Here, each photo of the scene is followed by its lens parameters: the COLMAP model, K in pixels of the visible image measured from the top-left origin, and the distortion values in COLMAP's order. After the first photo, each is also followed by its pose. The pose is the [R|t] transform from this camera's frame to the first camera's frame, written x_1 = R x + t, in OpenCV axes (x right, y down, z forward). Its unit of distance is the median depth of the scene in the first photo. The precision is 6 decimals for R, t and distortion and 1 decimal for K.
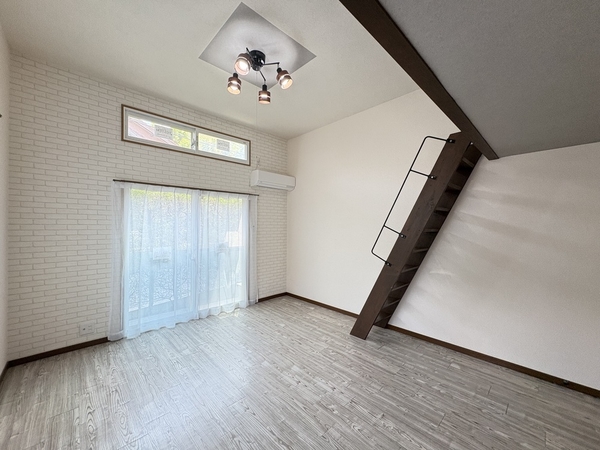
lens RADIAL K [[239.5, 0, 300.2], [0, 239.5, 224.4], [0, 0, 1]] dist [-0.003539, 0.000007]
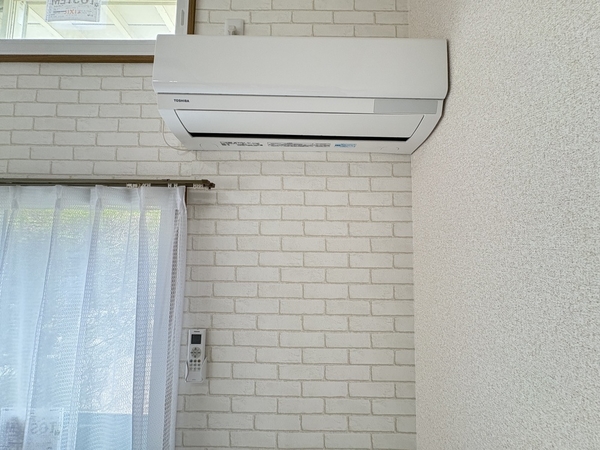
lens RADIAL K [[239.5, 0, 299.8], [0, 239.5, 225.9], [0, 0, 1]] dist [-0.003539, 0.000007]
pose [[0.715587, -0.053354, -0.696483, 0.013657], [-0.015673, 0.995601, -0.092371, -0.093336], [0.698347, 0.077016, 0.711603, 1.221841]]
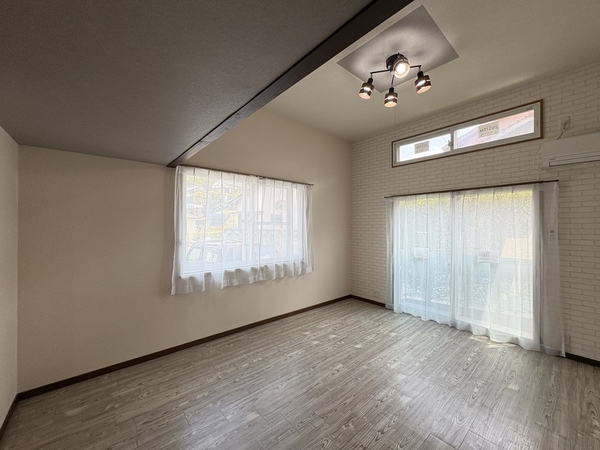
lens RADIAL K [[239.5, 0, 300.2], [0, 239.5, 225.5], [0, 0, 1]] dist [-0.003539, 0.000007]
pose [[-0.053455, -0.006307, -0.998550, 0.622783], [0.000430, 0.999980, -0.006339, -0.004307], [0.998570, -0.000769, -0.053451, 0.494744]]
